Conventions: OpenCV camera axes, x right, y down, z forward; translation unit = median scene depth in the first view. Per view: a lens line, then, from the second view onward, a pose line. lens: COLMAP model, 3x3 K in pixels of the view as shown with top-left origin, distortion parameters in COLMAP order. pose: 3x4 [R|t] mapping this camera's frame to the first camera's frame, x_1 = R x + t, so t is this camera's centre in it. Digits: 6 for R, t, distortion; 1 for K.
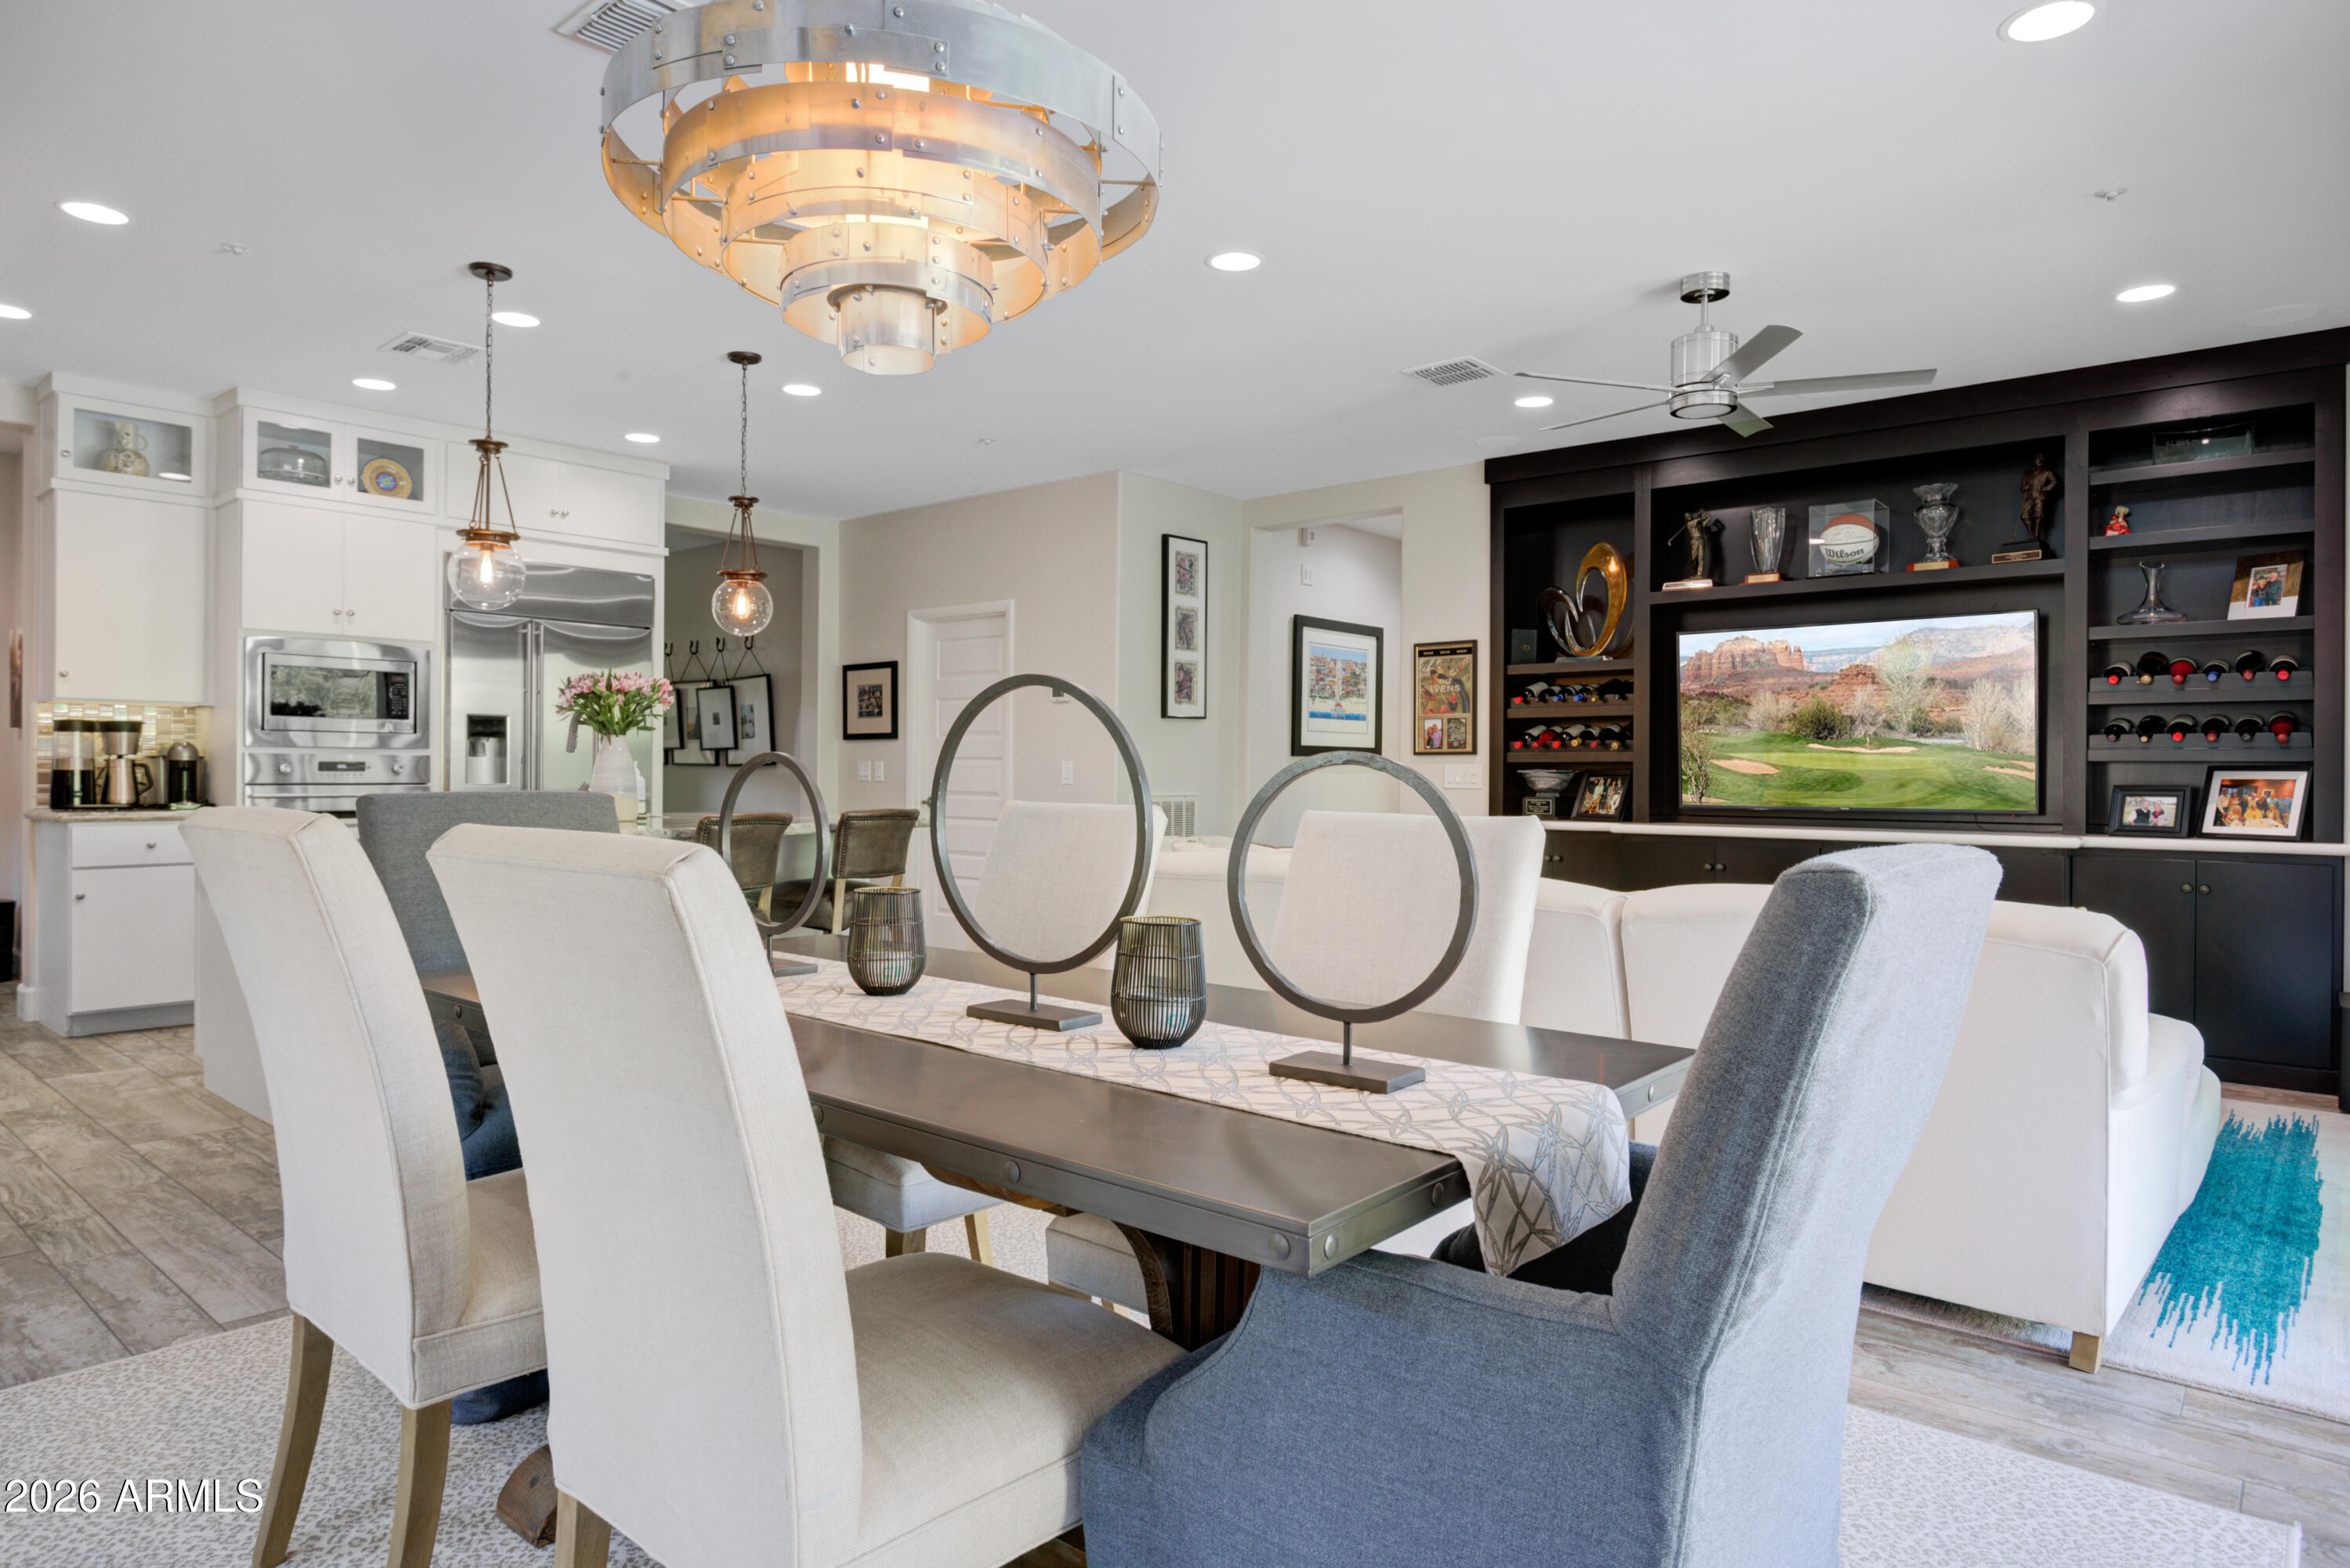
lens RADIAL K [[1344.2, 0, 1159.2], [0, 1344.2, 779.3], [0, 0, 1]] dist [-0.024736, 0.002029]
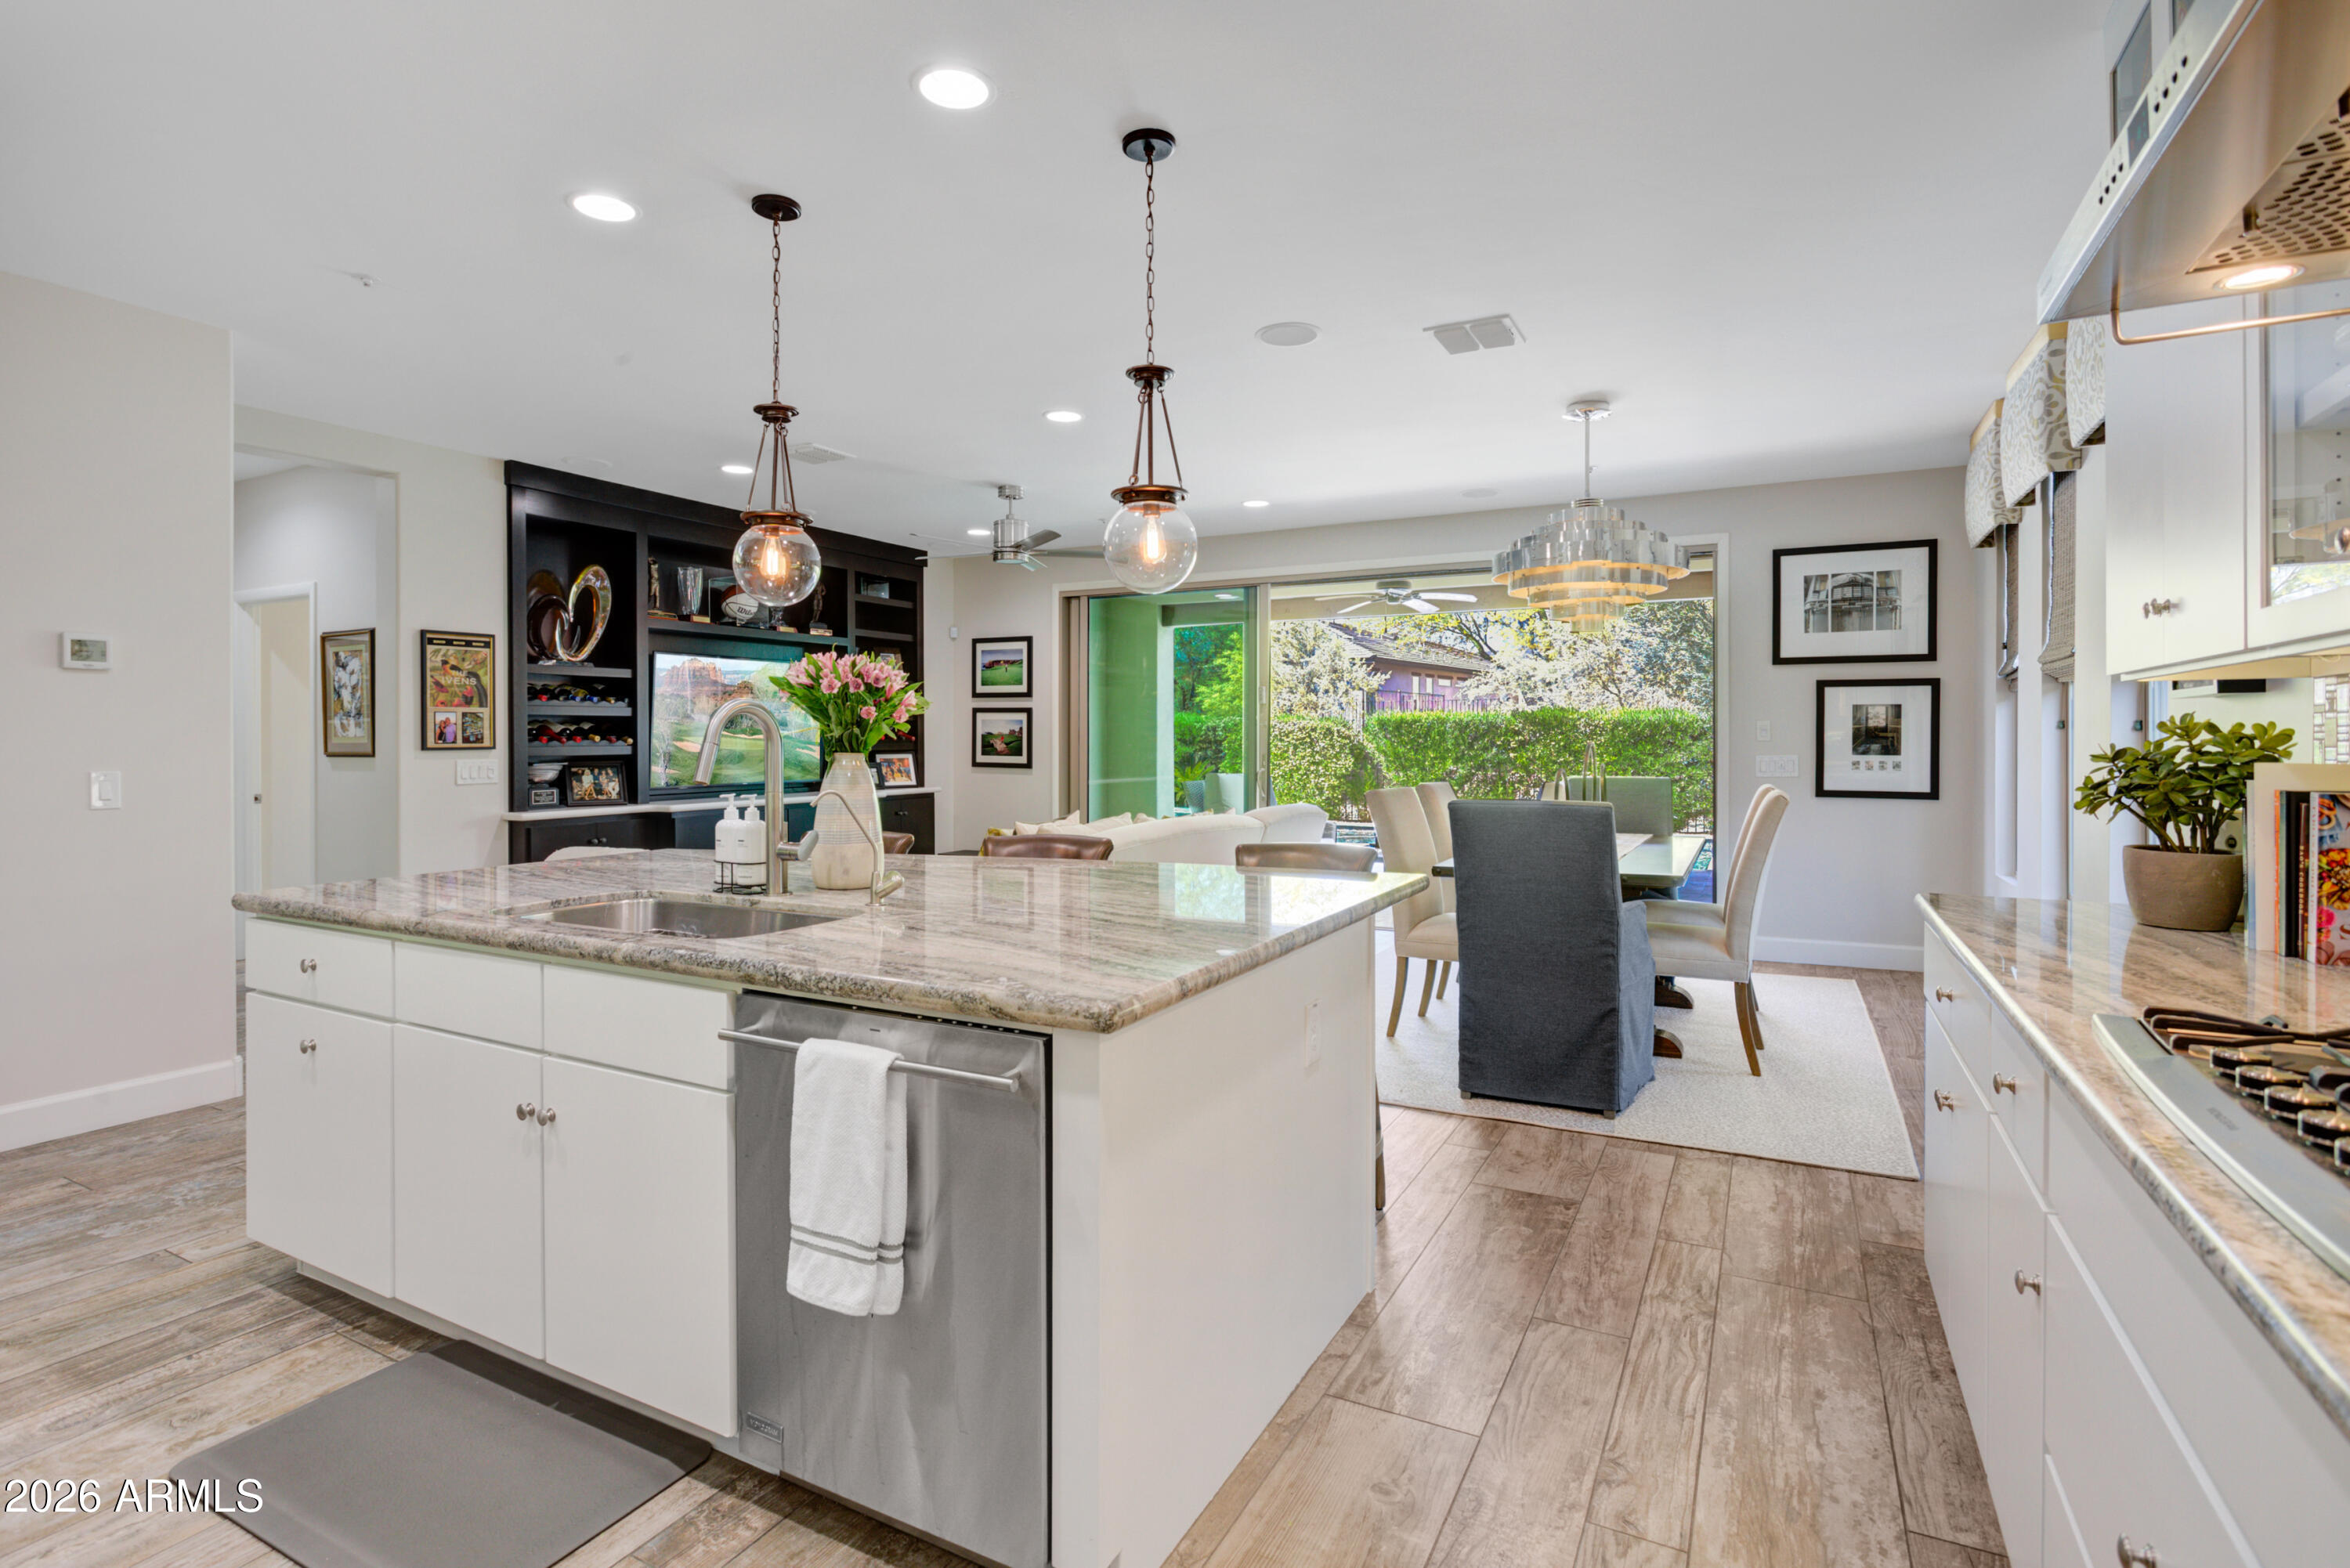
lens RADIAL K [[1172.6, 0, 1137.0], [0, 1172.6, 741.7], [0, 0, 1]] dist [-0.018139, 0.000060]
pose [[-0.203142, -0.011109, 0.979086, -0.705799], [0.007284, 0.999891, 0.012856, -0.031429], [-0.979122, 0.009743, -0.203039, 0.699708]]
